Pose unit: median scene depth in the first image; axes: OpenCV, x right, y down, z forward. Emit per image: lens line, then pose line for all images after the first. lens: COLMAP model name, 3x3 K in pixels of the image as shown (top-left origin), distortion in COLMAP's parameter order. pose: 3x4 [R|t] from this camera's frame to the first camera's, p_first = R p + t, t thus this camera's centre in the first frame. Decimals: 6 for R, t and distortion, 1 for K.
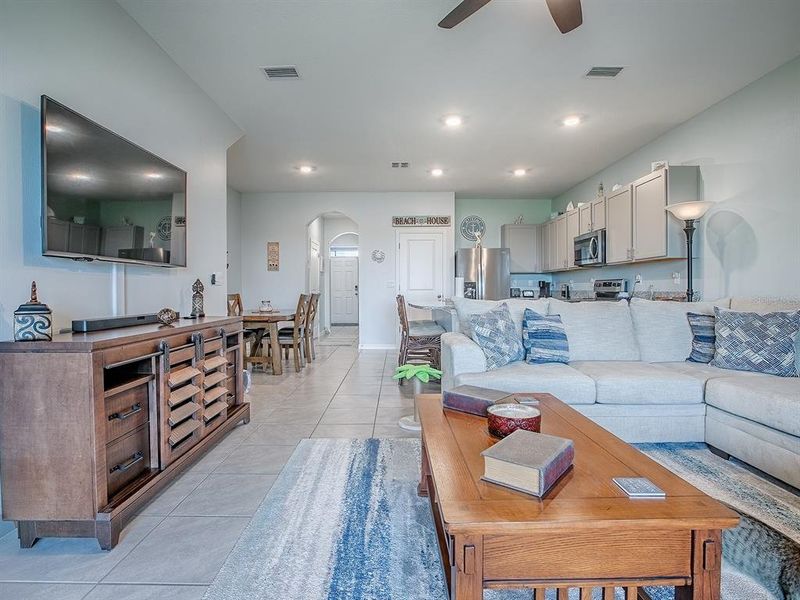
lens RADIAL K [[415.2, 0, 396.7], [0, 415.2, 290.5], [0, 0, 1]] dist [-0.049620, 0.018519]
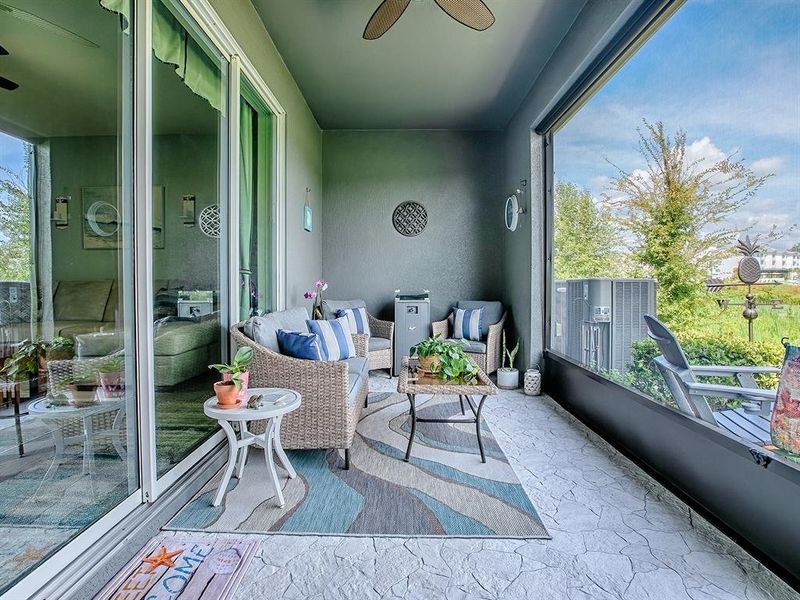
lens RADIAL K [[415.2, 0, 396.7], [0, 415.2, 290.5], [0, 0, 1]] dist [-0.049620, 0.018519]
pose [[0.027302, -0.014577, 0.999521, -0.376003], [0.007259, 0.999870, 0.014384, 0.028325], [-0.999601, 0.006863, 0.027405, -0.305592]]
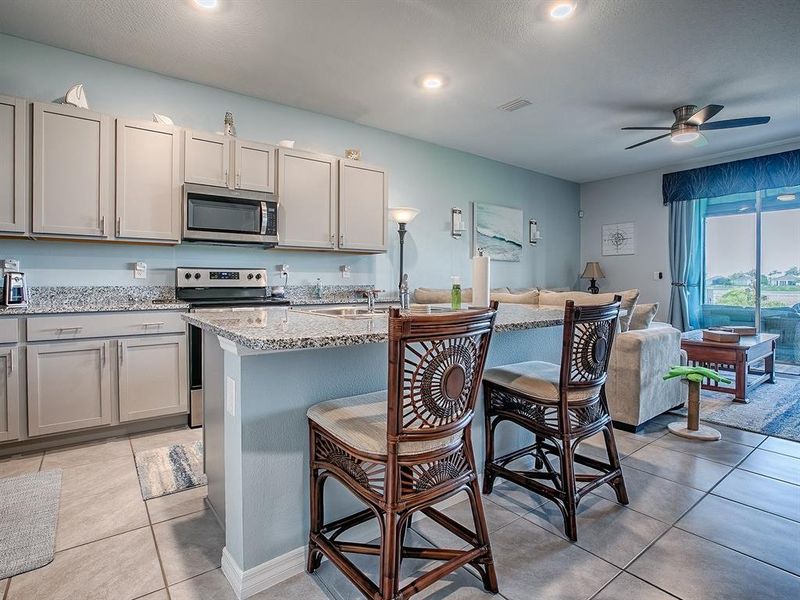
lens RADIAL K [[415.2, 0, 396.7], [0, 415.2, 290.5], [0, 0, 1]] dist [-0.049620, 0.018519]
pose [[-0.603912, -0.009514, 0.796994, -0.155107], [0.006570, 0.999835, 0.016914, -0.001071], [-0.797024, 0.015451, -0.603750, 1.241635]]
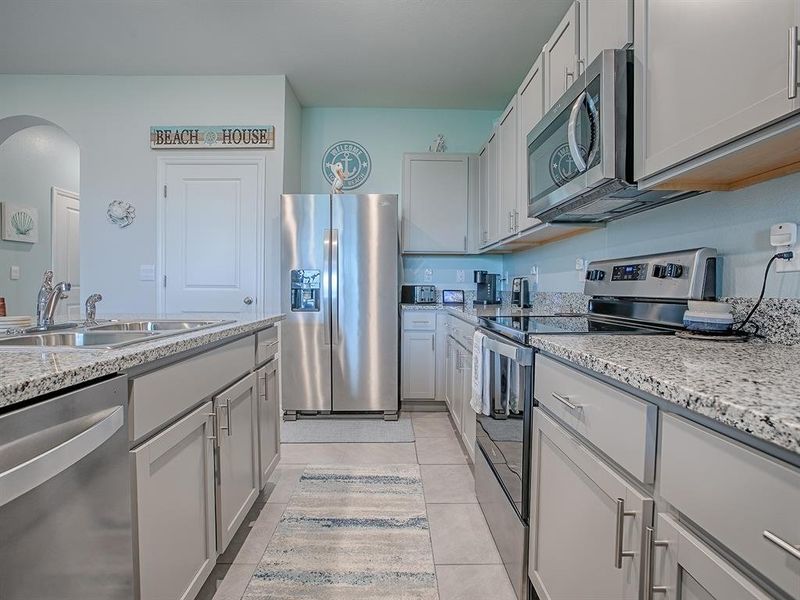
lens RADIAL K [[415.2, 0, 396.7], [0, 415.2, 290.5], [0, 0, 1]] dist [-0.049620, 0.018519]
pose [[0.999923, 0.010221, 0.007028, 0.365487], [-0.010248, 0.999940, 0.003788, -0.001394], [-0.006988, -0.003860, 0.999968, 0.749125]]
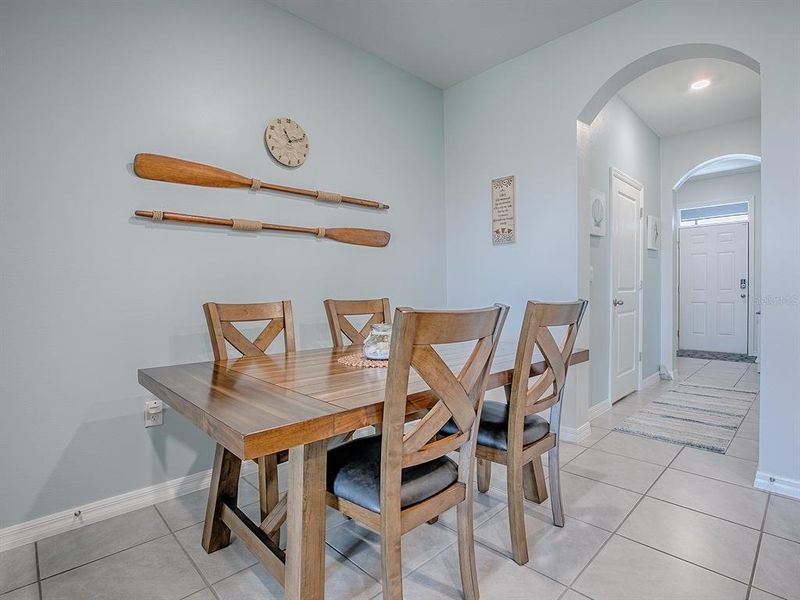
lens RADIAL K [[404.6, 0, 398.1], [0, 404.6, 296.7], [0, 0, 1]] dist [-0.046274, 0.016641]
pose [[0.694434, 0.010599, -0.719478, -0.099263], [0.004307, 0.999812, 0.018885, -0.002332], [0.719544, -0.016213, 0.694258, 0.856413]]
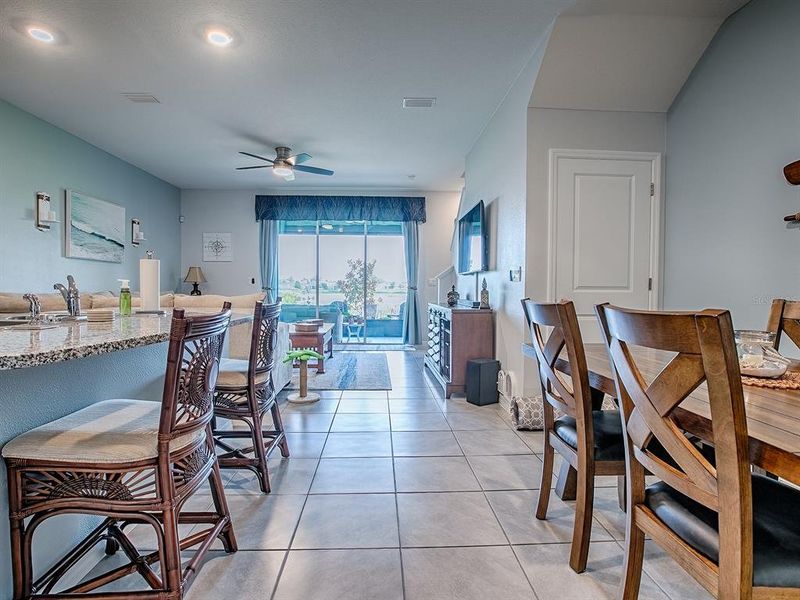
lens RADIAL K [[412.3, 0, 392.0], [0, 412.3, 301.4], [0, 0, 1]] dist [-0.058025, 0.026214]
pose [[-0.999291, -0.001392, -0.037632, -0.095688], [-0.002769, 0.999327, 0.036578, -0.001566], [0.037555, 0.036657, -0.998622, 1.333858]]
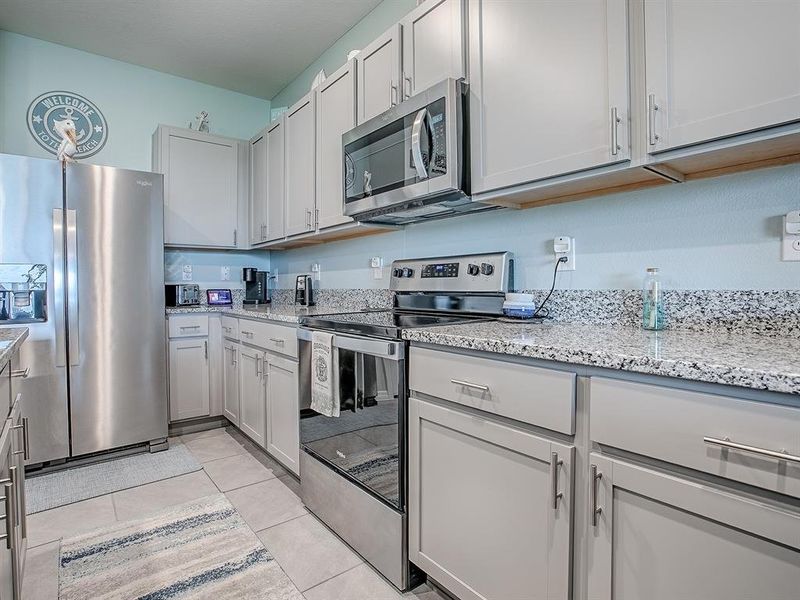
lens RADIAL K [[426.0, 0, 394.7], [0, 426.0, 282.8], [0, 0, 1]] dist [-0.055105, 0.022621]
pose [[0.788219, 0.002440, 0.615390, 0.280753], [0.006533, 0.999903, -0.012332, -0.000549], [-0.615360, 0.013740, 0.788126, 0.788145]]
